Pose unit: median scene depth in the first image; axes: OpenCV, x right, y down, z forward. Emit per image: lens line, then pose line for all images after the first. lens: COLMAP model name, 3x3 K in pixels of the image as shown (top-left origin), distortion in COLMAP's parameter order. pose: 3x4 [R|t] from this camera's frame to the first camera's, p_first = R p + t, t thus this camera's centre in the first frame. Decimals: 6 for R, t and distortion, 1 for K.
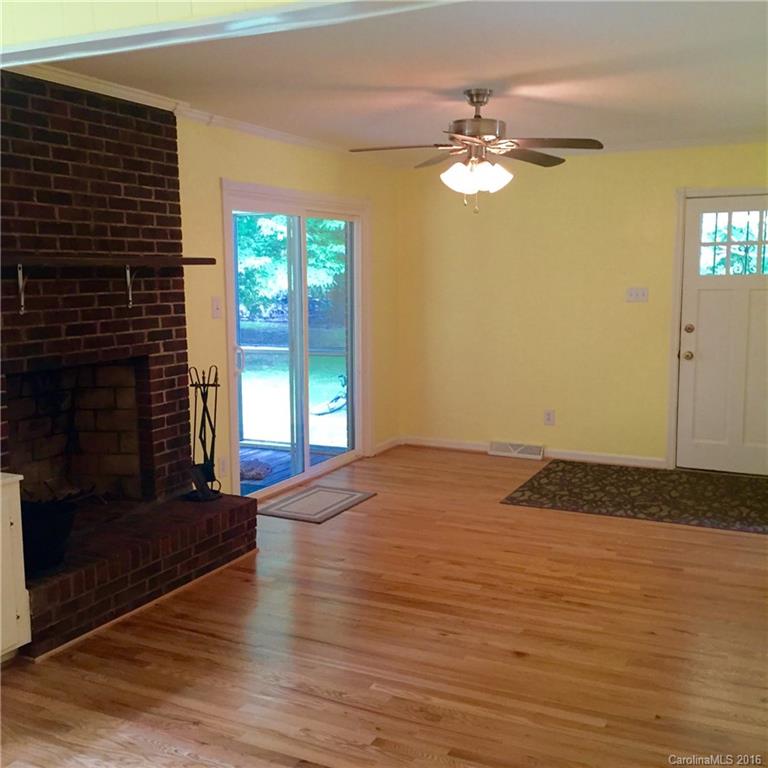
lens RADIAL K [[886.8, 0, 382.7], [0, 886.8, 371.4], [0, 0, 1]] dist [0.098550, -0.157479]
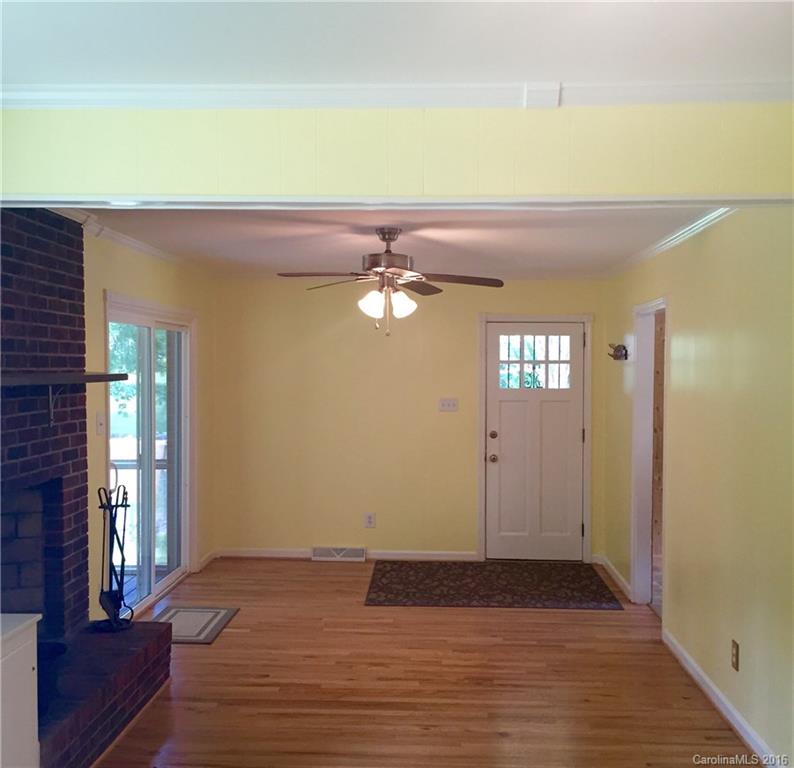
lens RADIAL K [[916.4, 0, 397.0], [0, 916.4, 384.0], [0, 0, 1]] dist [0.063075, -0.023225]
pose [[0.915561, 0.003640, 0.402163, -0.331766], [0.035345, 0.995362, -0.089477, -0.016296], [-0.400624, 0.096136, 0.911185, -0.032222]]
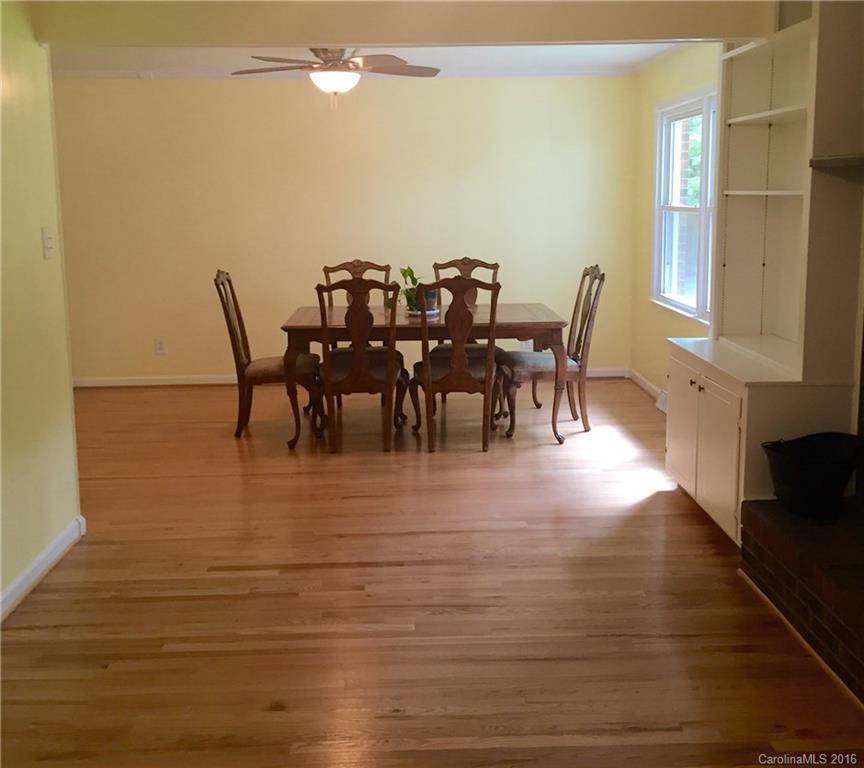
lens RADIAL K [[1047.1, 0, 432.0], [0, 1047.1, 384.0], [0, 0, 1]] dist [0.000457, -0.001896]
pose [[-0.885663, 0.099032, -0.453645, 0.310359], [-0.039307, 0.957493, 0.285765, -0.142376], [0.462662, 0.270923, -0.844123, 1.310087]]
